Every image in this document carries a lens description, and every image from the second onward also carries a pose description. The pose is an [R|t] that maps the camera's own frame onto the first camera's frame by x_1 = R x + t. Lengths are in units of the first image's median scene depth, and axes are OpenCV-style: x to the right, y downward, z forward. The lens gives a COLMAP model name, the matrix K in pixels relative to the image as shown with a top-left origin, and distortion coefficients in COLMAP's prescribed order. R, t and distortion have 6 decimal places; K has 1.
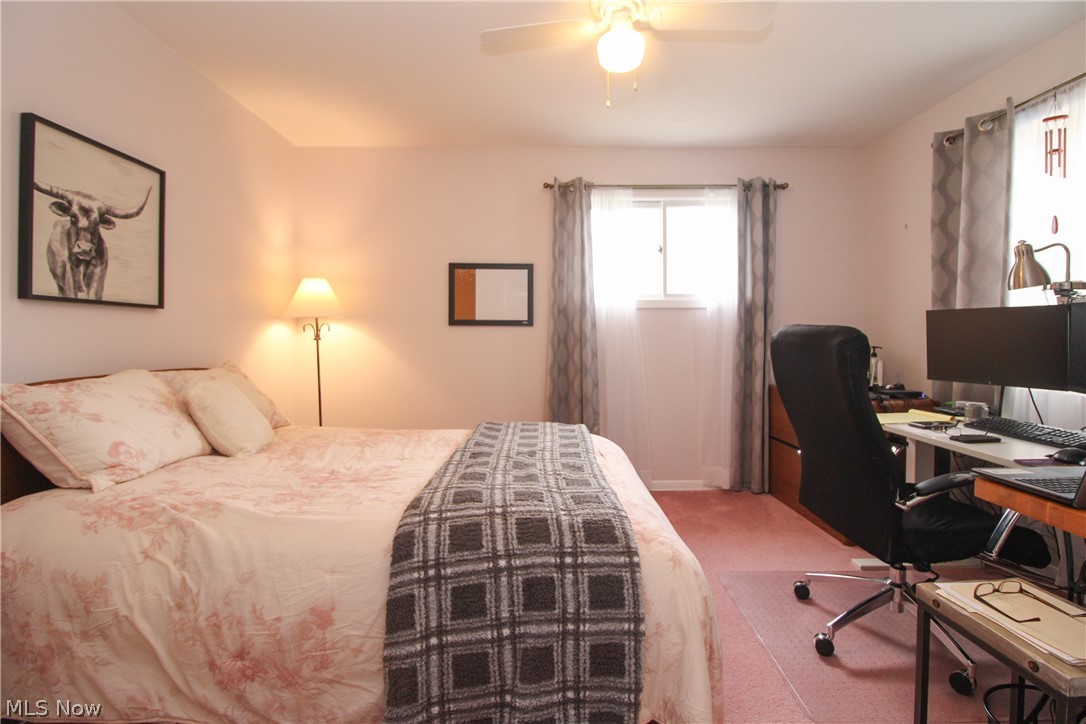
lens RADIAL K [[509.5, 0, 548.5], [0, 509.5, 343.6], [0, 0, 1]] dist [0.000299, -0.013803]
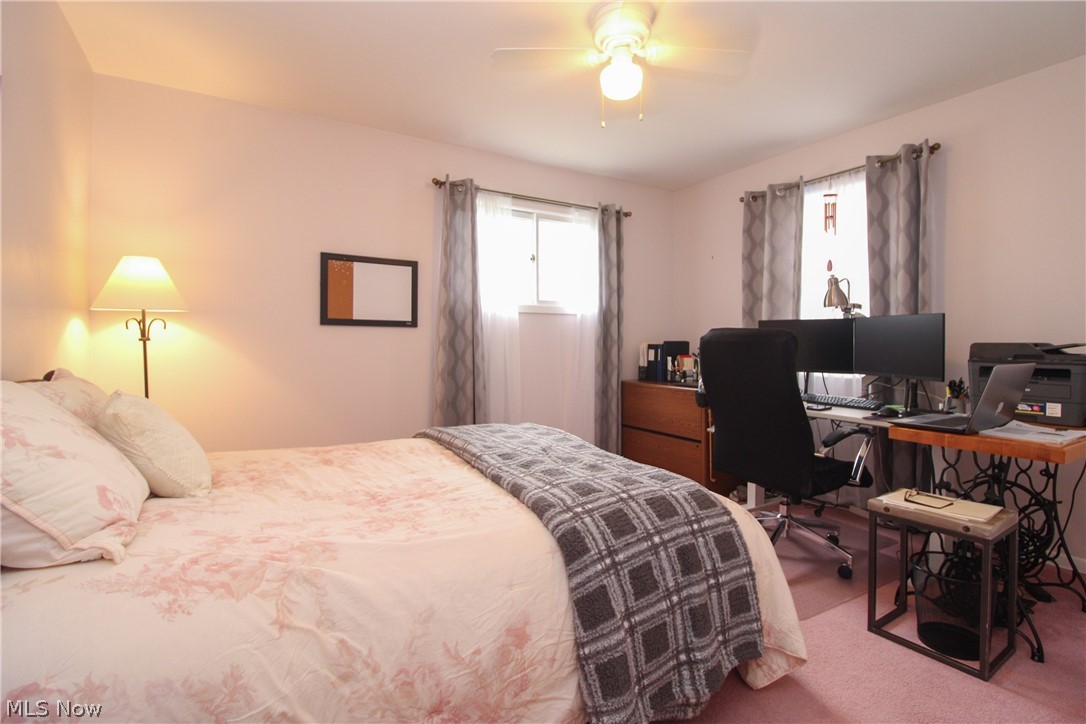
lens RADIAL K [[509.5, 0, 548.5], [0, 509.5, 343.6], [0, 0, 1]] dist [0.000299, -0.013803]
pose [[0.863378, 0.002196, 0.504552, -0.573535], [0.004497, 0.999917, -0.012046, 0.016685], [-0.504537, 0.012669, 0.863297, 0.117245]]
